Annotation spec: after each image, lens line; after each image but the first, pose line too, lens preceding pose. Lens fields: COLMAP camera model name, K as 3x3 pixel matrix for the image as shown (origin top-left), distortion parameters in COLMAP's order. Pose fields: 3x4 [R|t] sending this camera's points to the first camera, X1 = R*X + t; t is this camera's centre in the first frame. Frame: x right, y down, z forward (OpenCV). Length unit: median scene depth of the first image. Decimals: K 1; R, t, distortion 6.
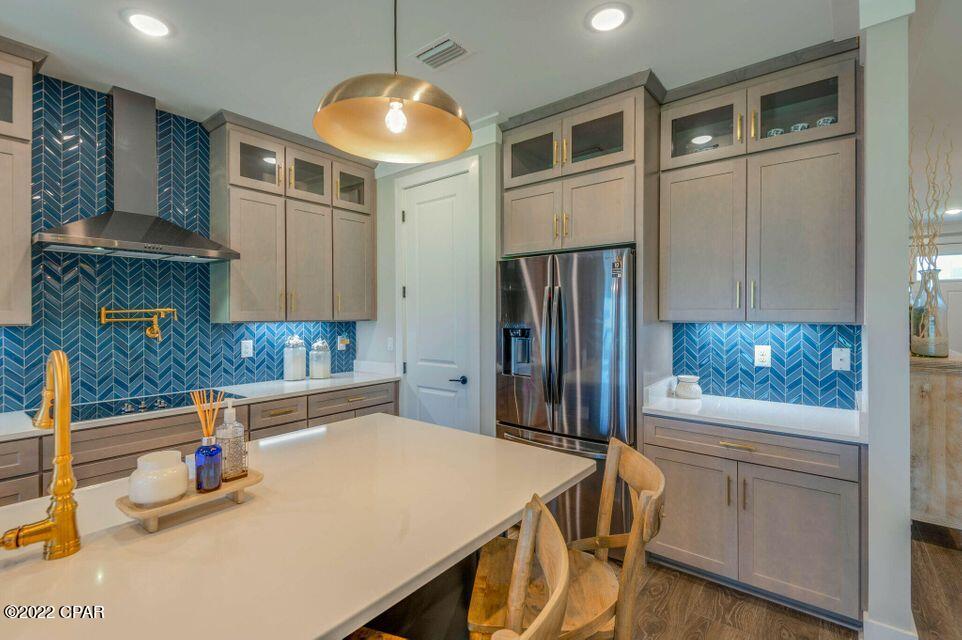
lens RADIAL K [[432.7, 0, 480.2], [0, 432.7, 313.8], [0, 0, 1]] dist [0.005556, -0.007509]
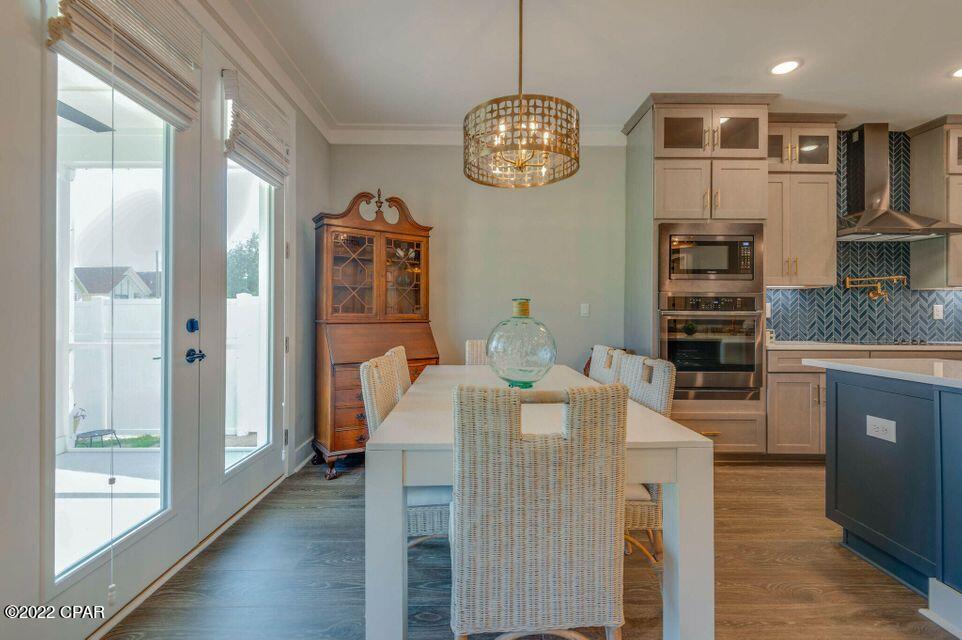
lens RADIAL K [[432.7, 0, 478.4], [0, 432.7, 315.3], [0, 0, 1]] dist [0.005556, -0.007509]
pose [[0.626981, 0.002977, -0.779029, -0.483177], [-0.004531, 0.999990, 0.000174, 0.113060], [0.779021, 0.003421, 0.626988, -0.845323]]
